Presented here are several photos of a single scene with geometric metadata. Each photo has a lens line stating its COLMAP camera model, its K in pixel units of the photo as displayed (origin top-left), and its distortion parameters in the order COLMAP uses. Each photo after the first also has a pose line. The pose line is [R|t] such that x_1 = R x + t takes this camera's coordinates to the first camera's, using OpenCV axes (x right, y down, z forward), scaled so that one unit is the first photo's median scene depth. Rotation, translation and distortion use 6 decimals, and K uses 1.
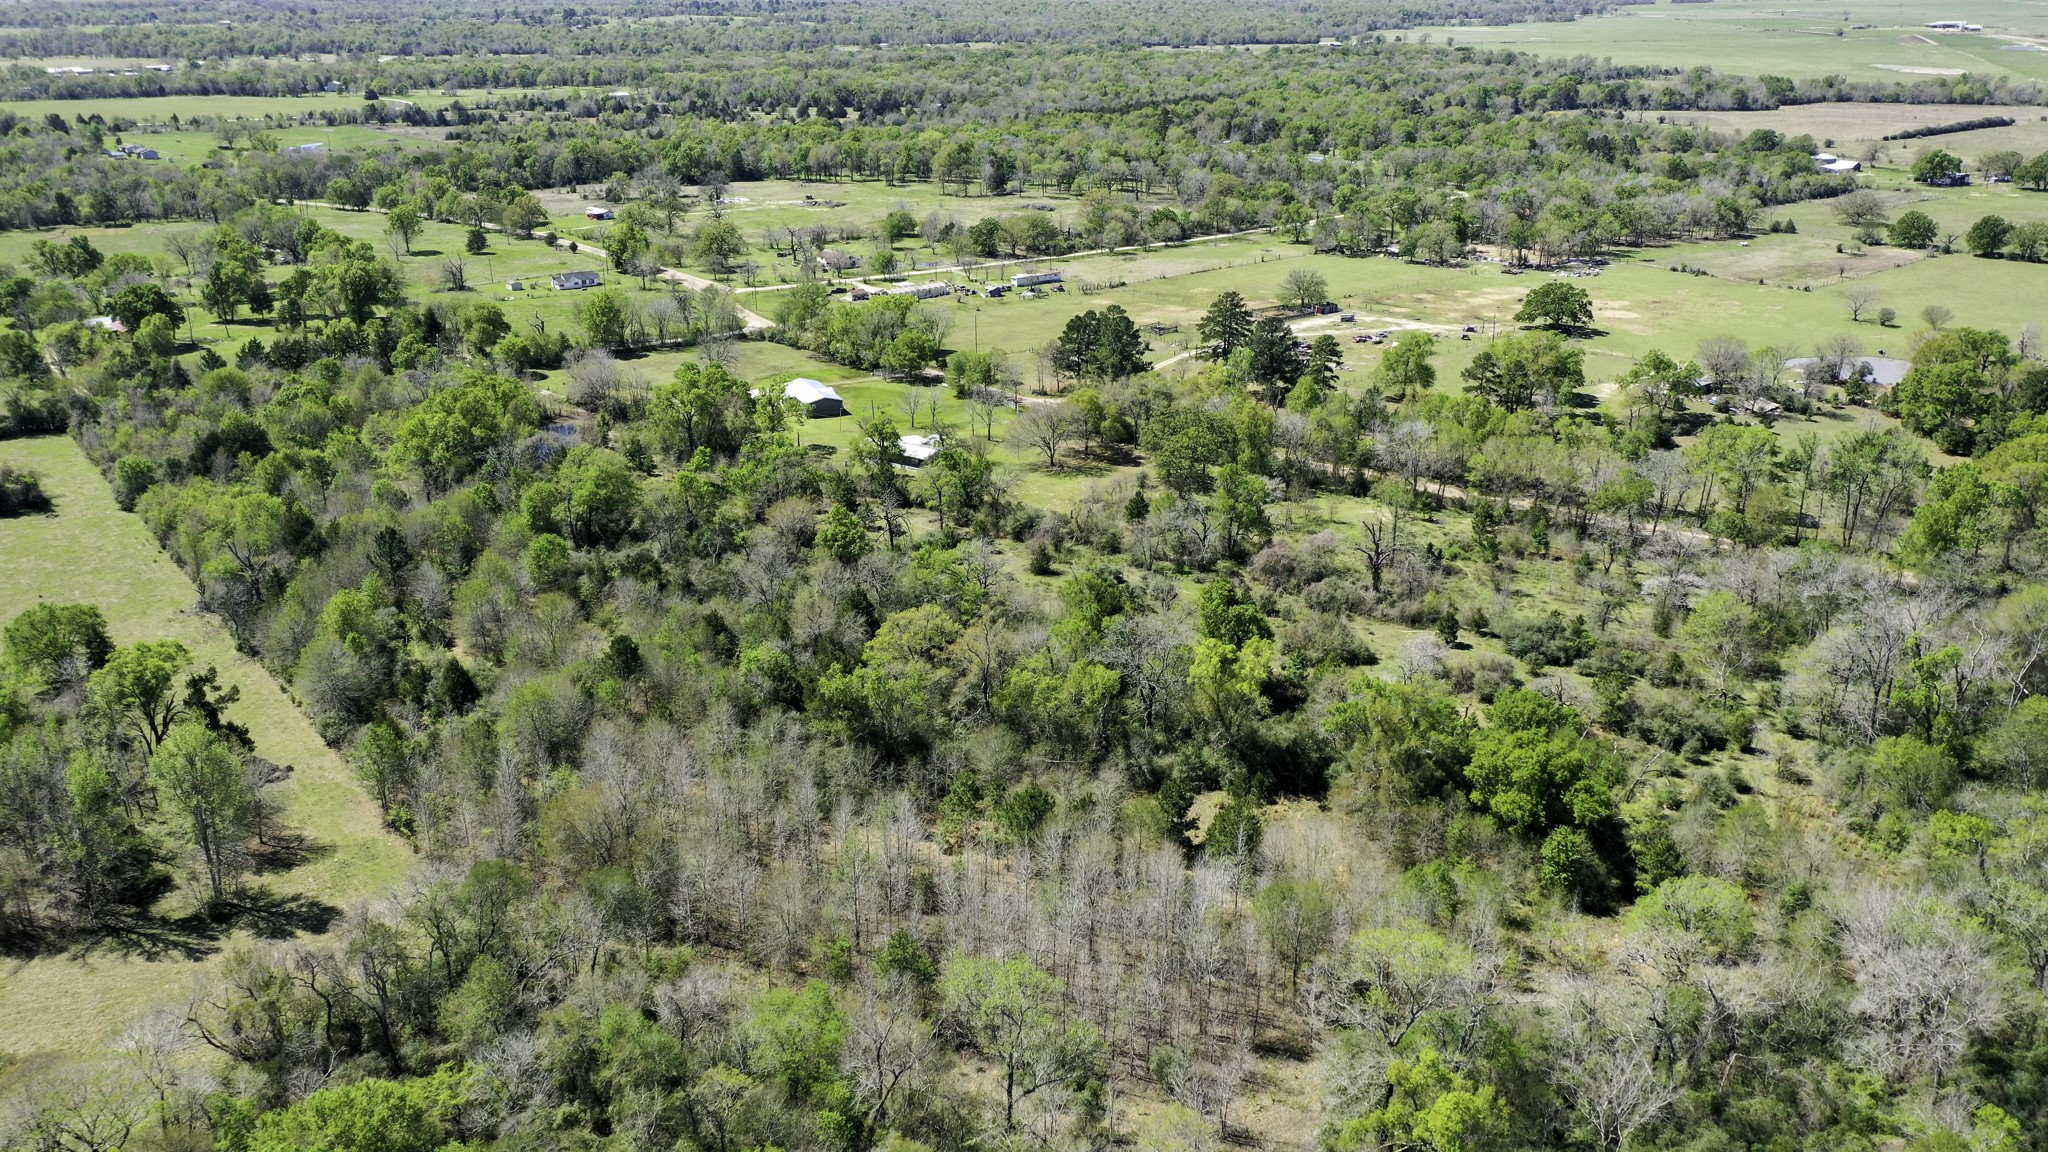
lens RADIAL K [[1636.7, 0, 1024.0], [0, 1636.7, 576.0], [0, 0, 1]] dist [0.014973, 0.007967]
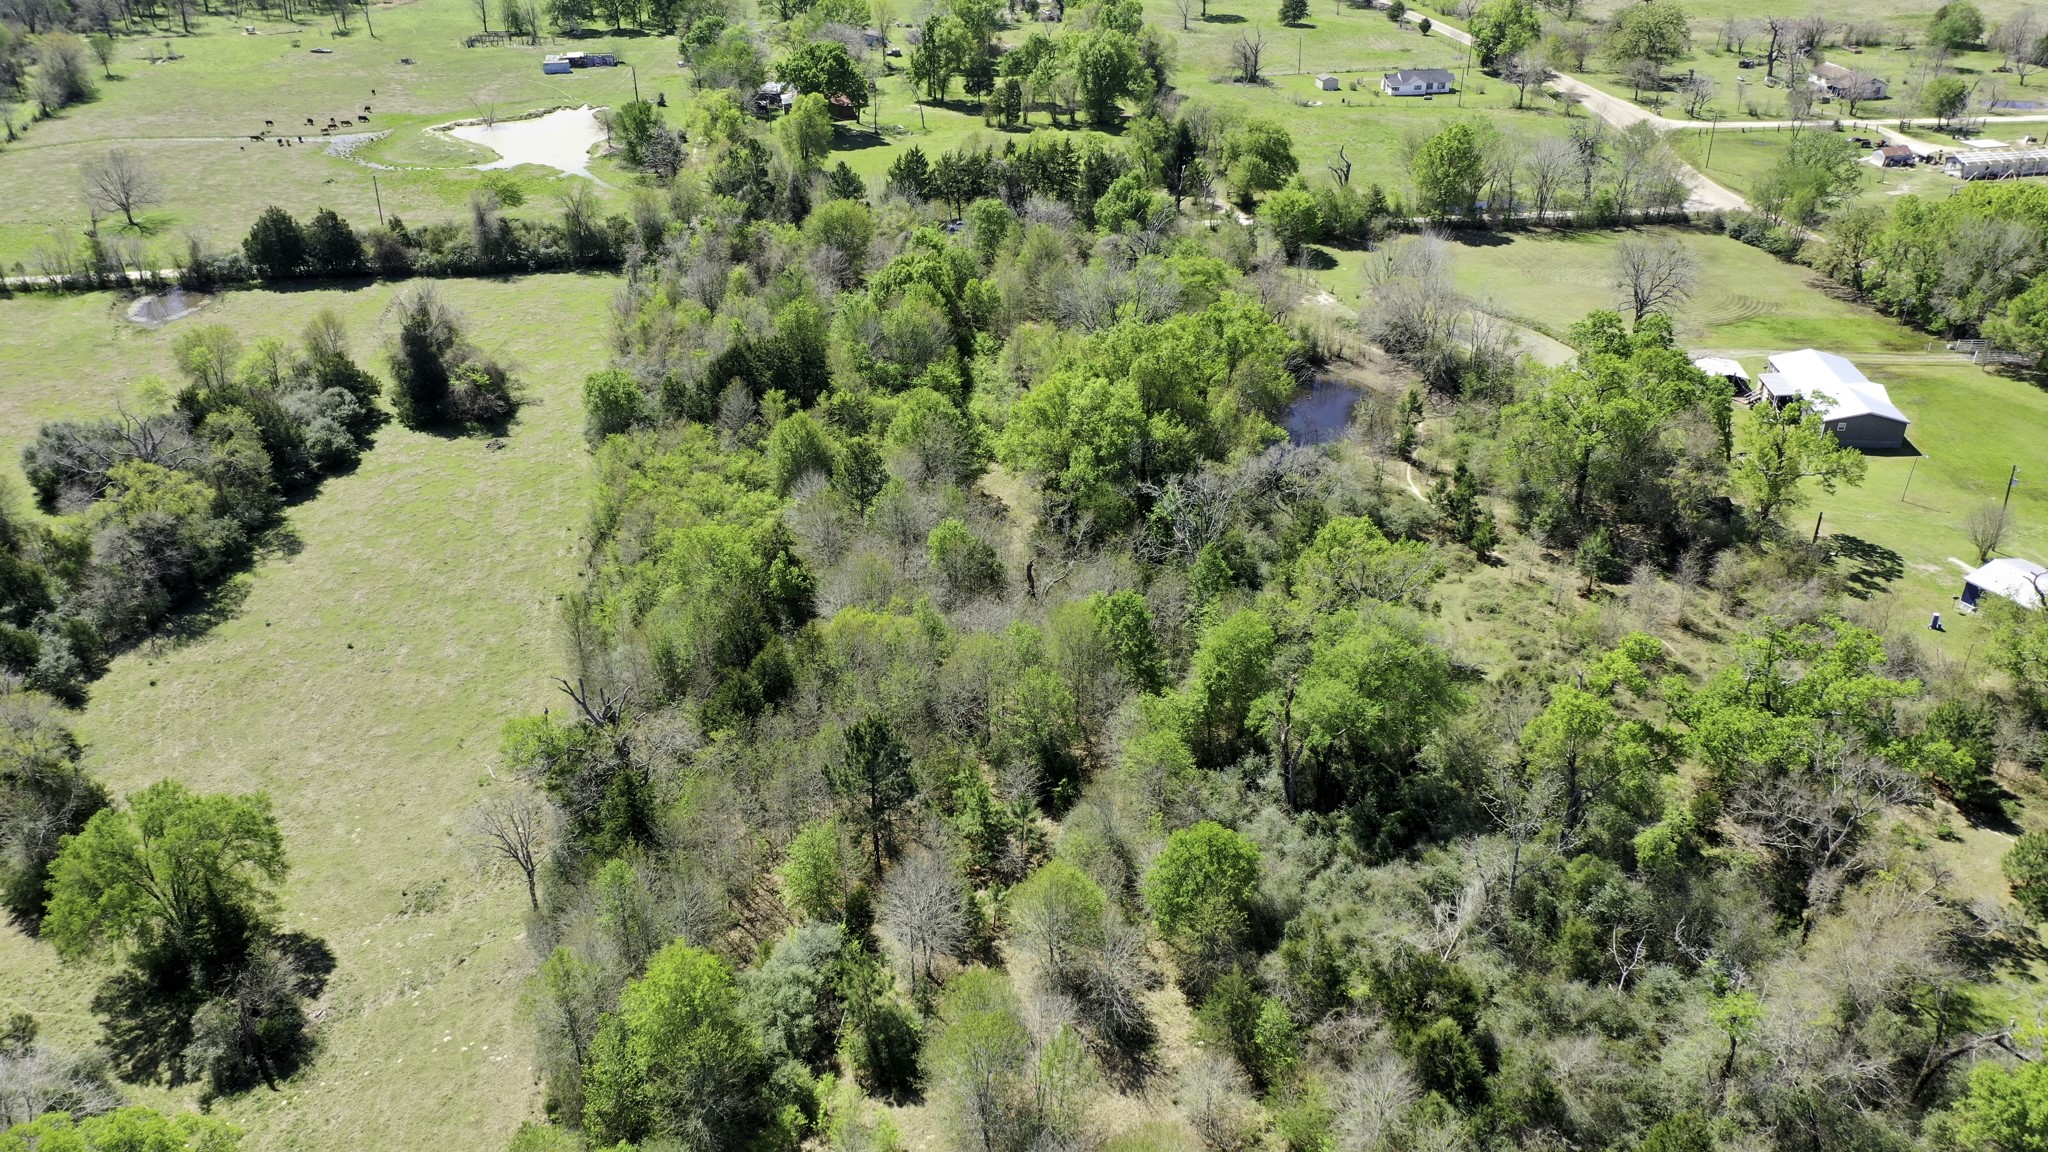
lens RADIAL K [[1636.7, 0, 1024.0], [0, 1636.7, 576.0], [0, 0, 1]] dist [0.014973, 0.007967]
pose [[0.879888, 0.223056, -0.419575, -0.103550], [-0.163643, 0.971207, 0.173142, -0.085490], [0.446115, -0.083685, 0.891055, 0.366320]]
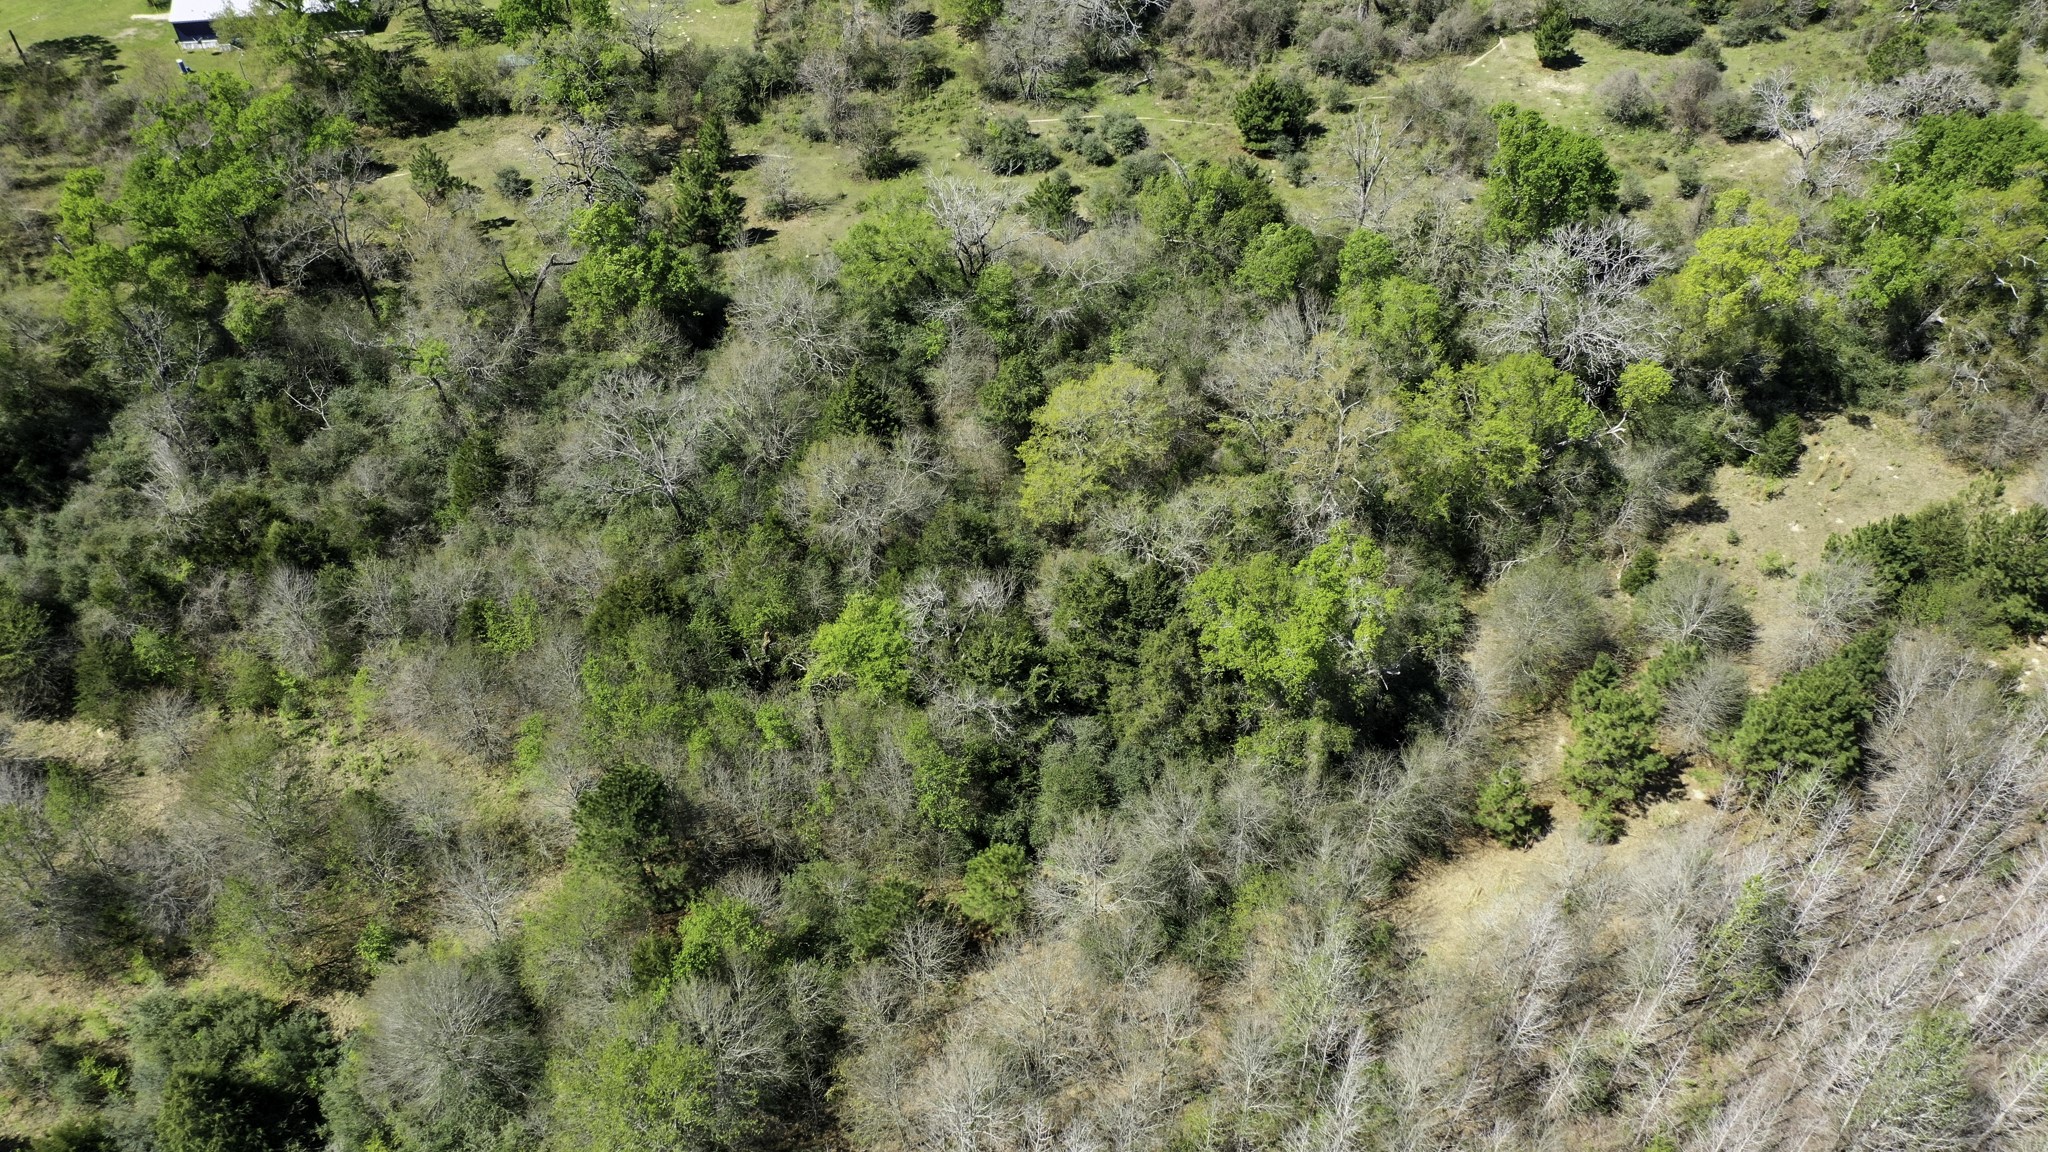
lens RADIAL K [[1636.7, 0, 1024.0], [0, 1636.7, 576.0], [0, 0, 1]] dist [0.014973, 0.007967]
pose [[0.734524, -0.485526, 0.474066, -0.167022], [0.248918, 0.842696, 0.477392, -0.082363], [-0.631280, -0.232652, 0.739837, 0.328935]]
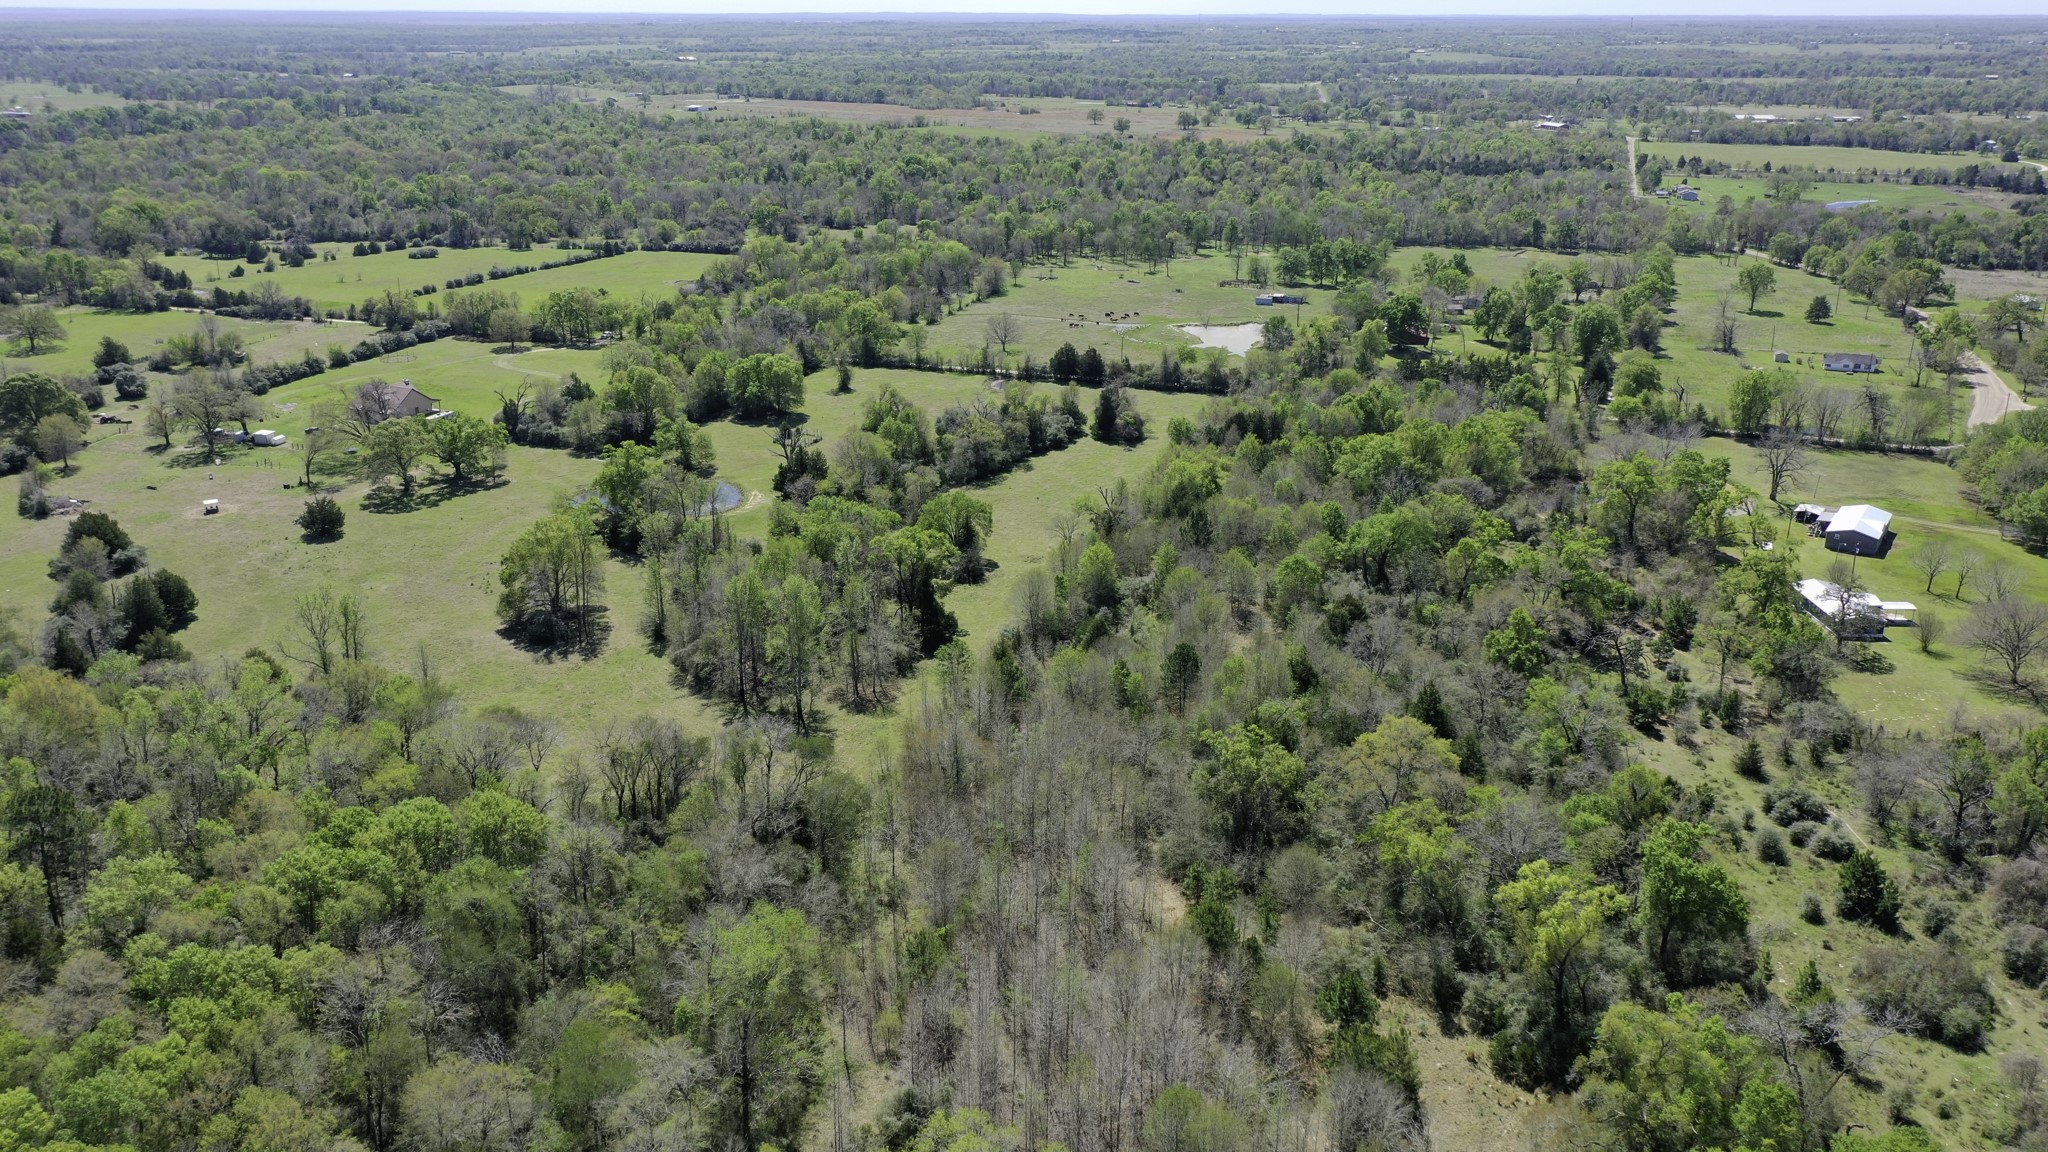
lens RADIAL K [[1636.7, 0, 1024.0], [0, 1636.7, 576.0], [0, 0, 1]] dist [0.014973, 0.007967]
pose [[0.543988, 0.274789, -0.792823, 0.256968], [-0.297720, 0.946591, 0.123806, -0.052045], [0.784499, 0.168690, 0.596745, 0.141034]]
